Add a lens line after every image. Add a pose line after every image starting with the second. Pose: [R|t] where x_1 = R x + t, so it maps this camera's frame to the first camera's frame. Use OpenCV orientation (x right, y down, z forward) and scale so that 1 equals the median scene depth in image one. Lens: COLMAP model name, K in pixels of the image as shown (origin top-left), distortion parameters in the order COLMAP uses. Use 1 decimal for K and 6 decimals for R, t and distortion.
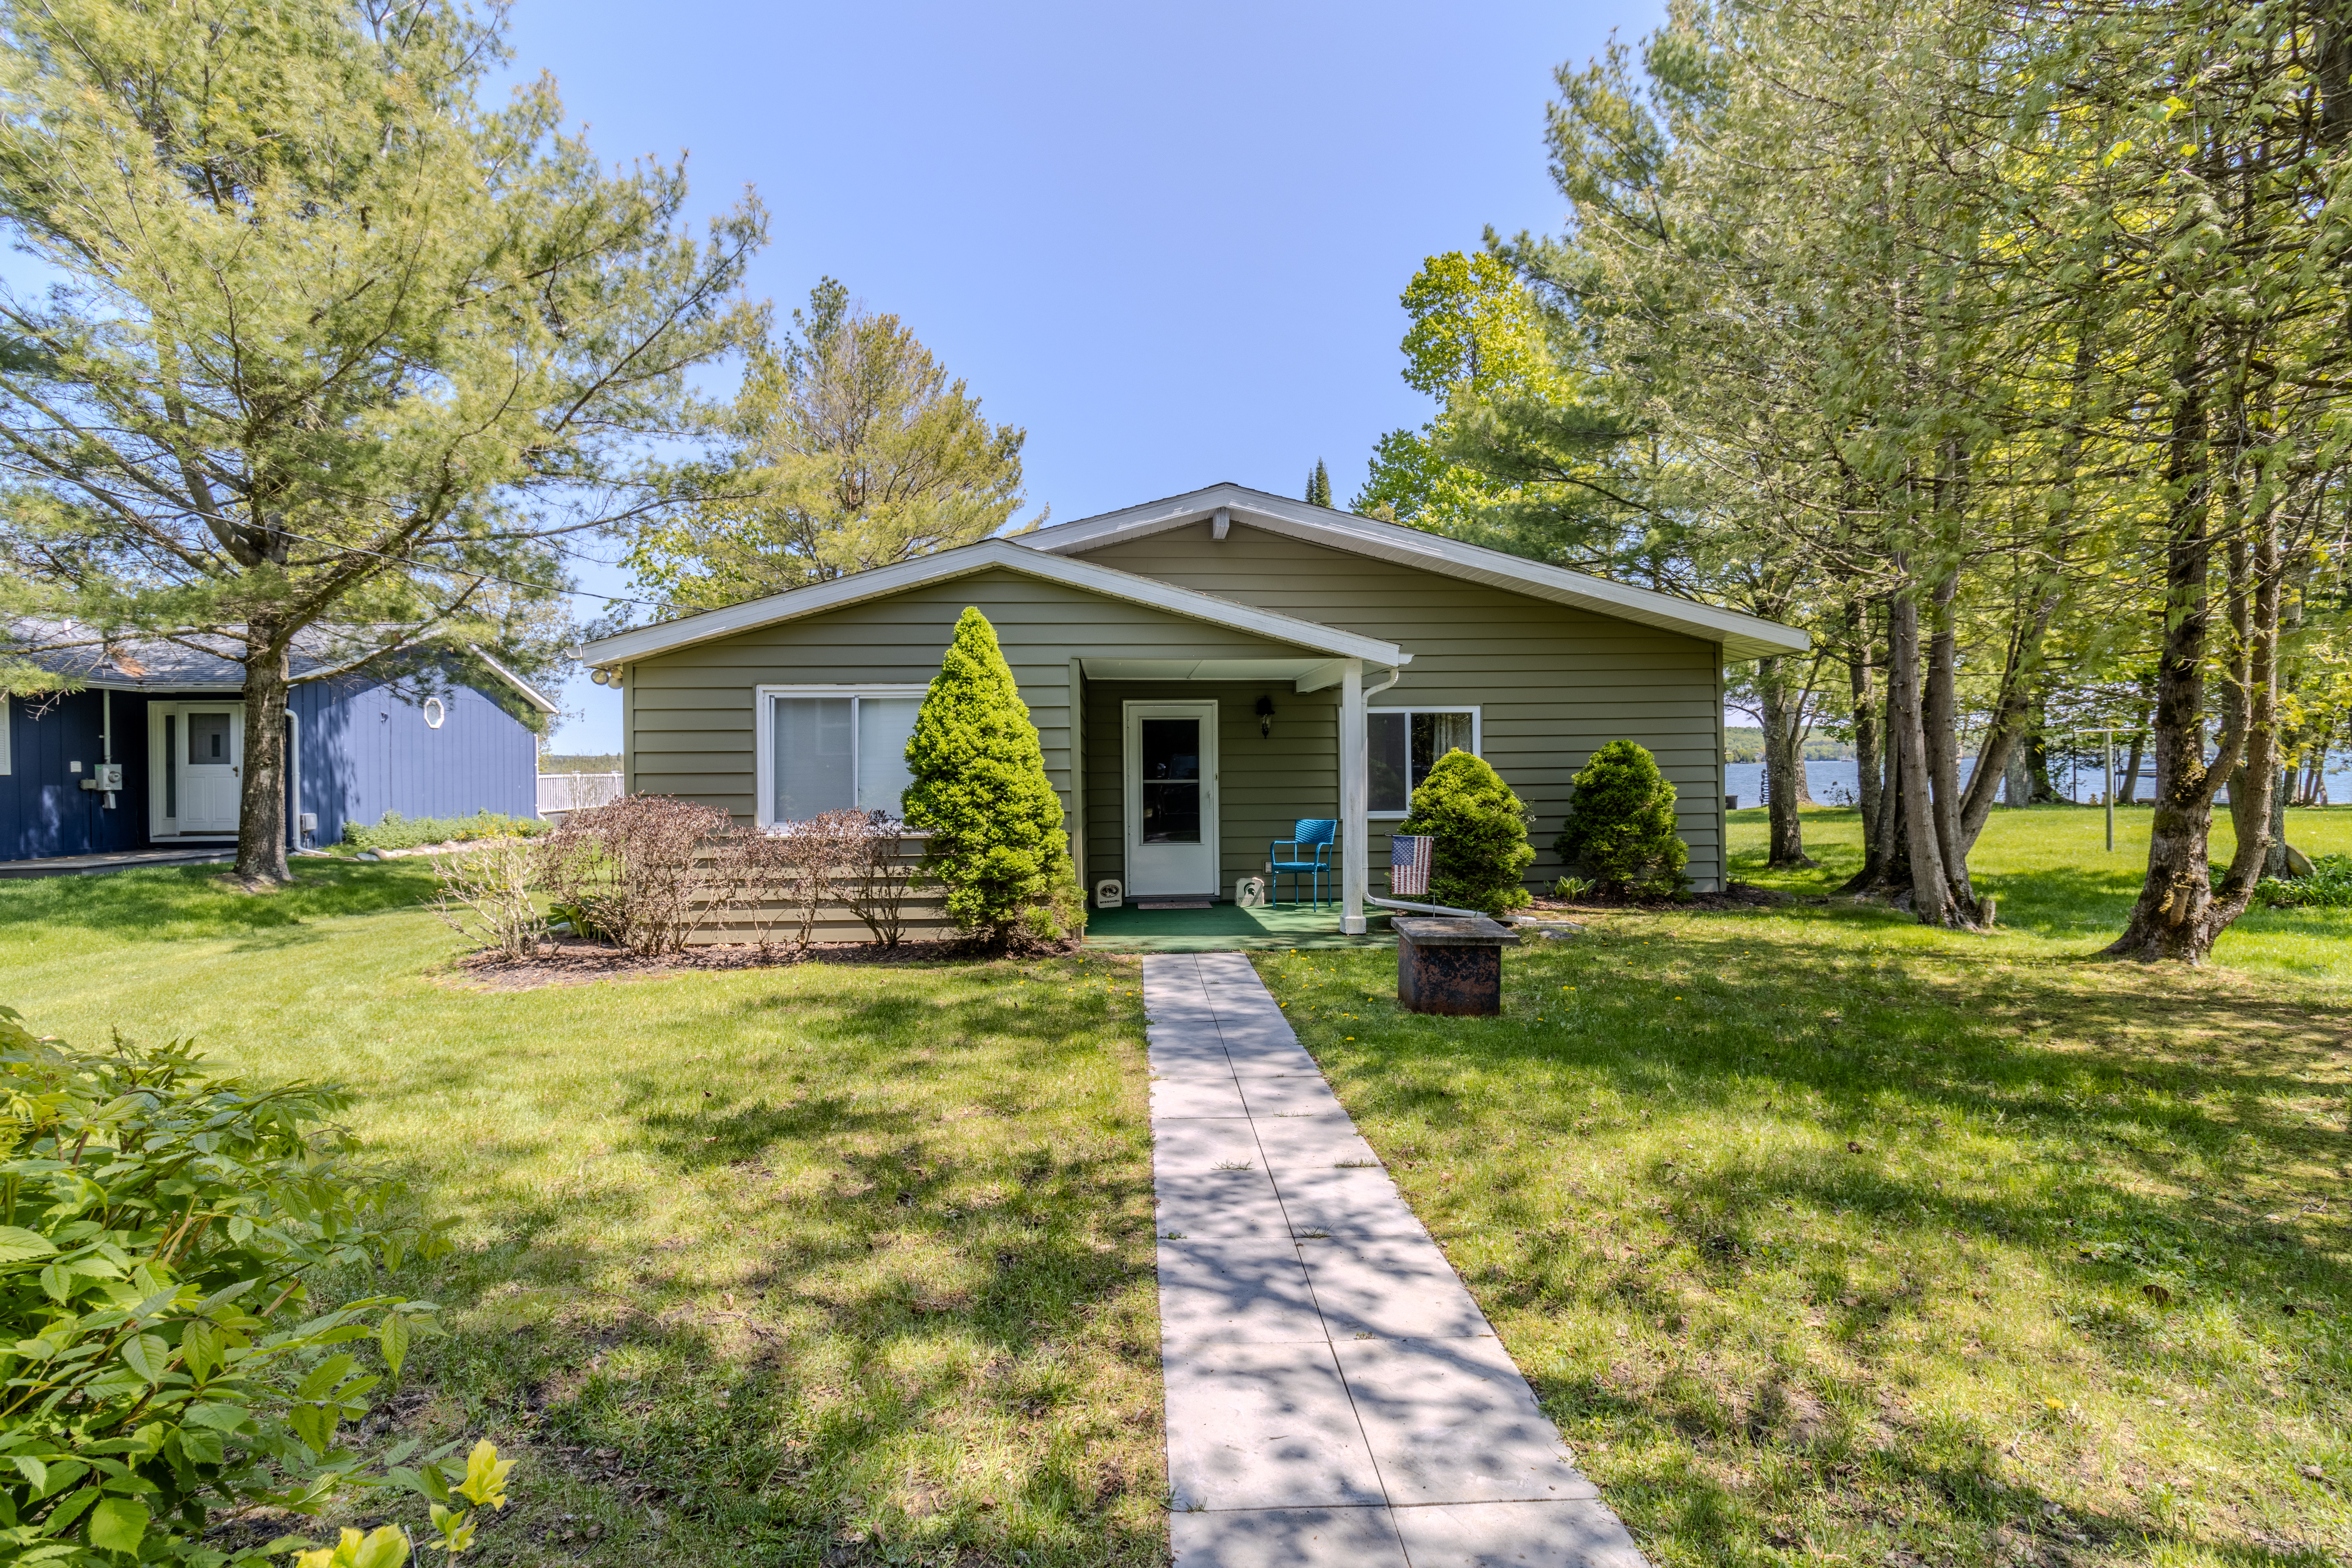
lens RADIAL K [[1076.9, 0, 1176.0], [0, 1076.9, 784.0], [0, 0, 1]] dist [-0.000813, -0.000126]
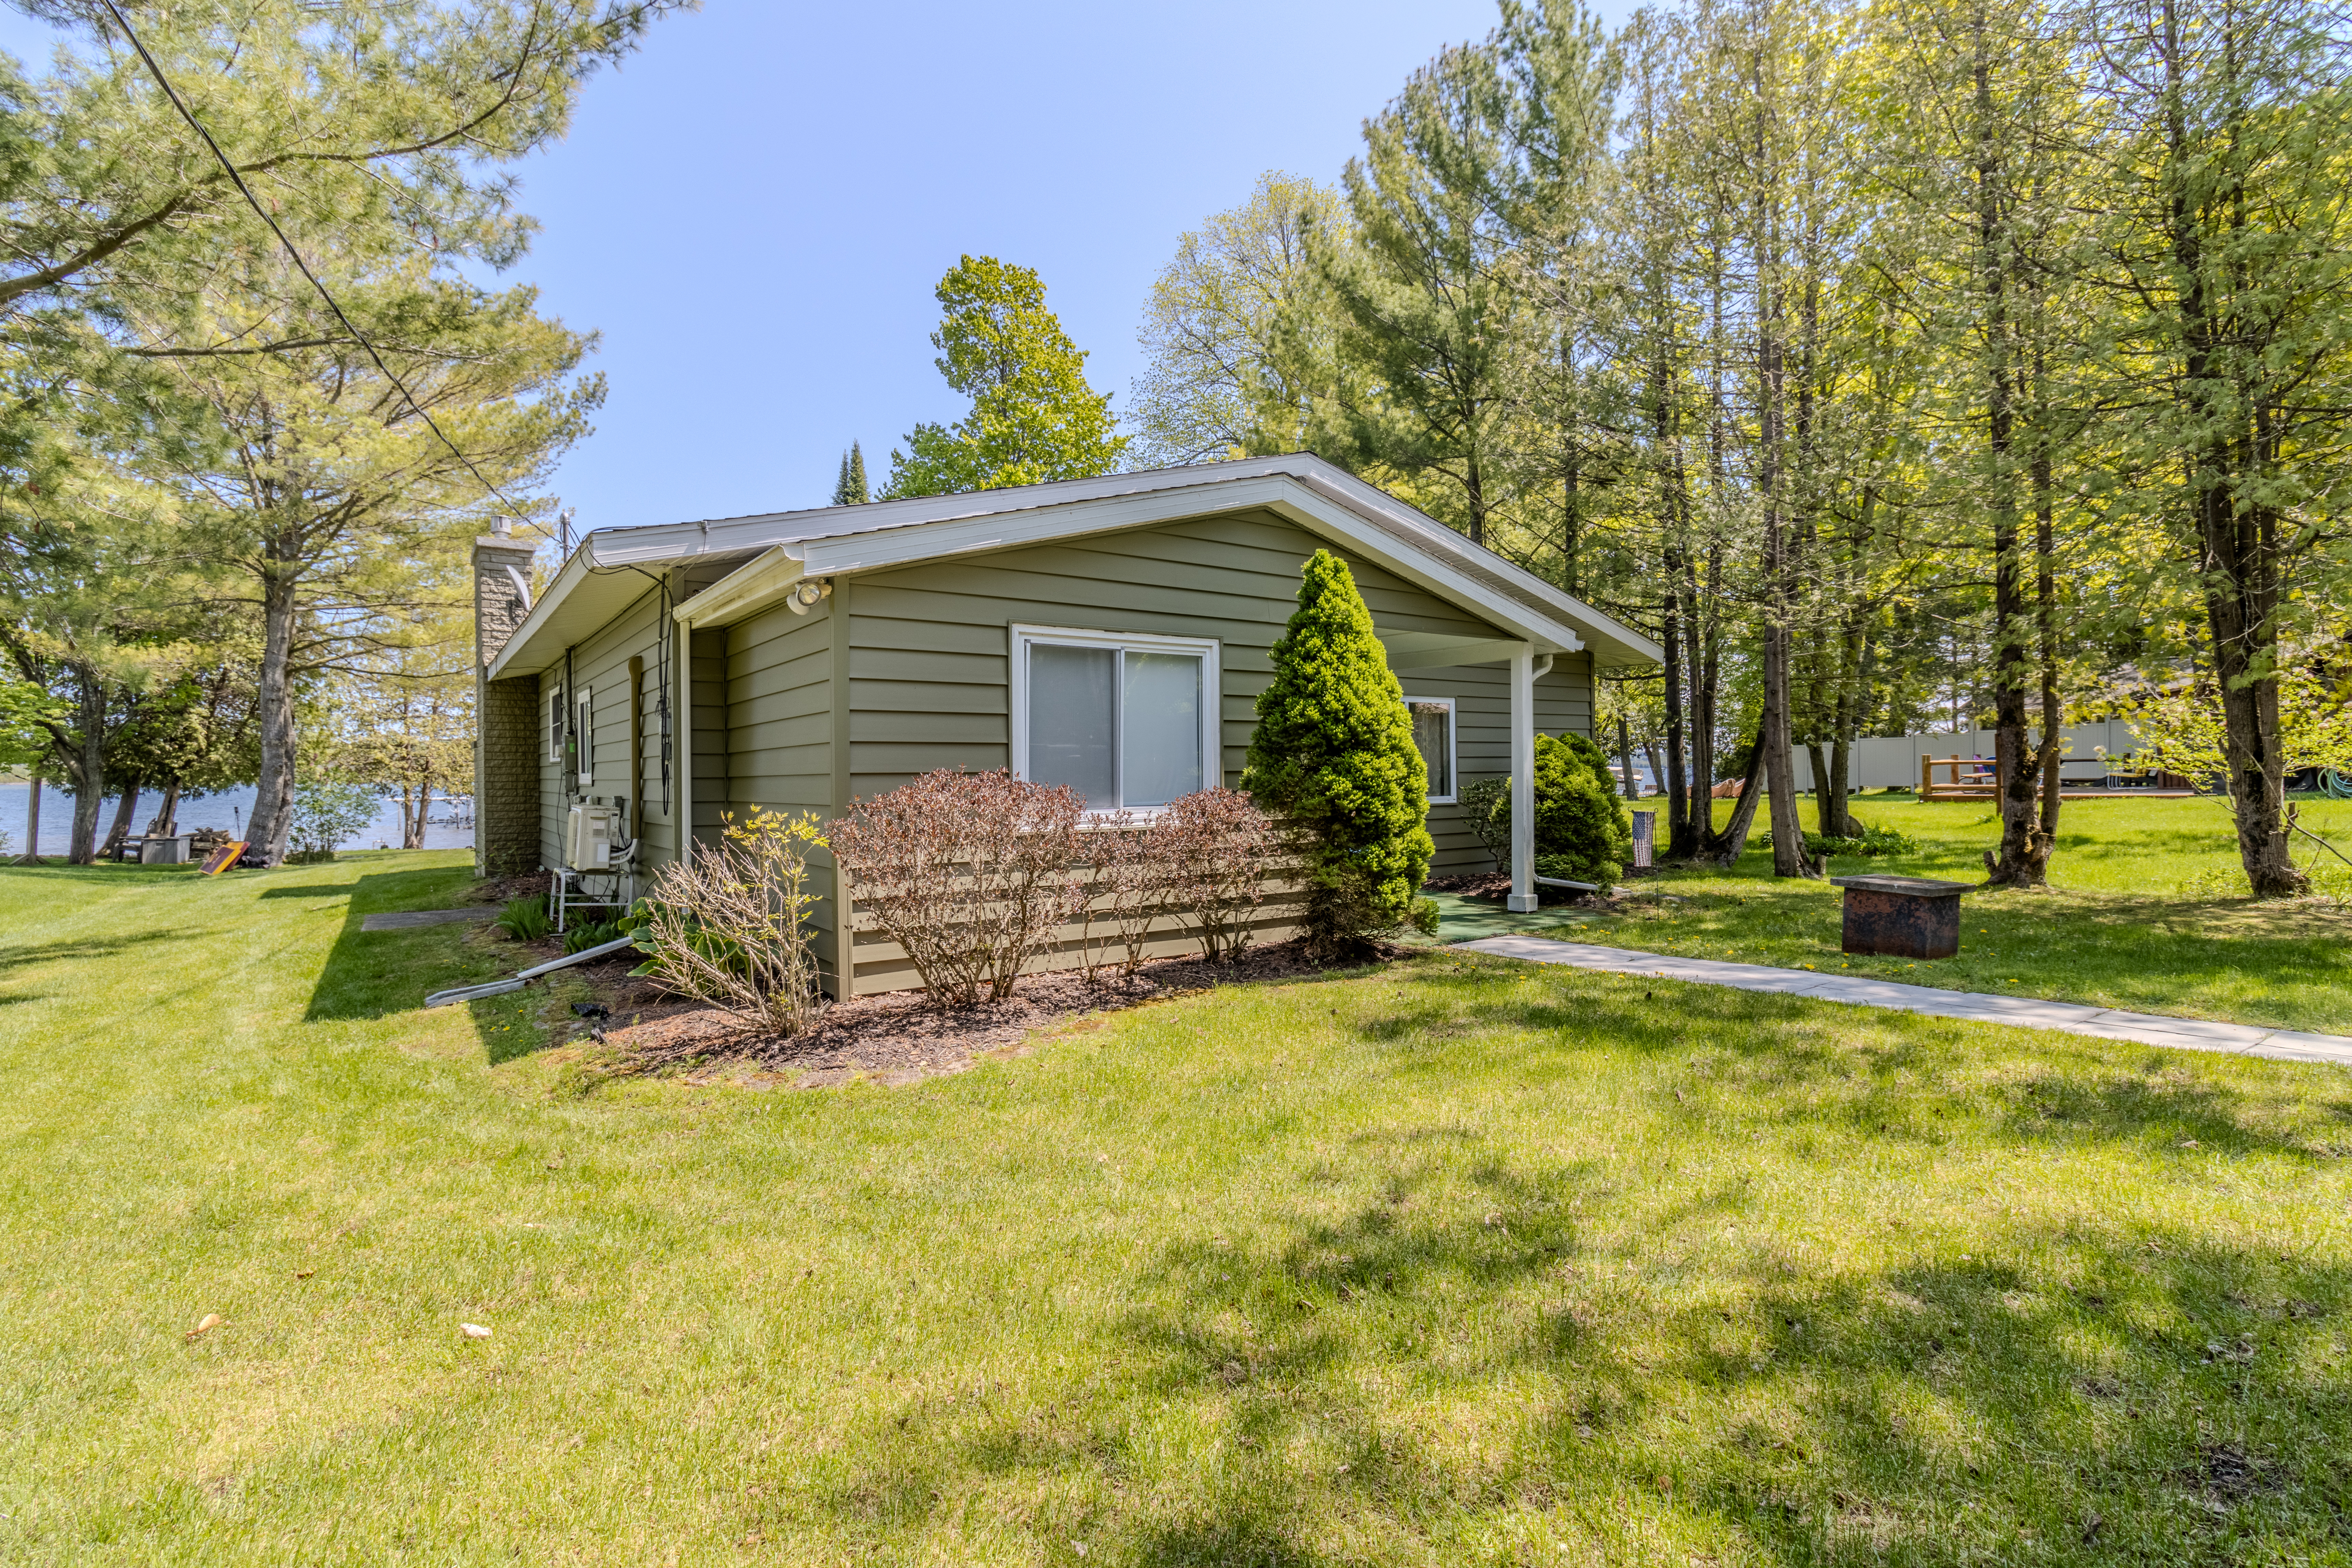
lens RADIAL K [[1086.3, 0, 1165.5], [0, 1086.3, 790.7], [0, 0, 1]] dist [0.001796, -0.000020]
pose [[0.853802, -0.005578, 0.520567, -0.687959], [0.007303, 0.999973, -0.001263, 0.024073], [-0.520546, 0.004880, 0.853820, 0.306260]]
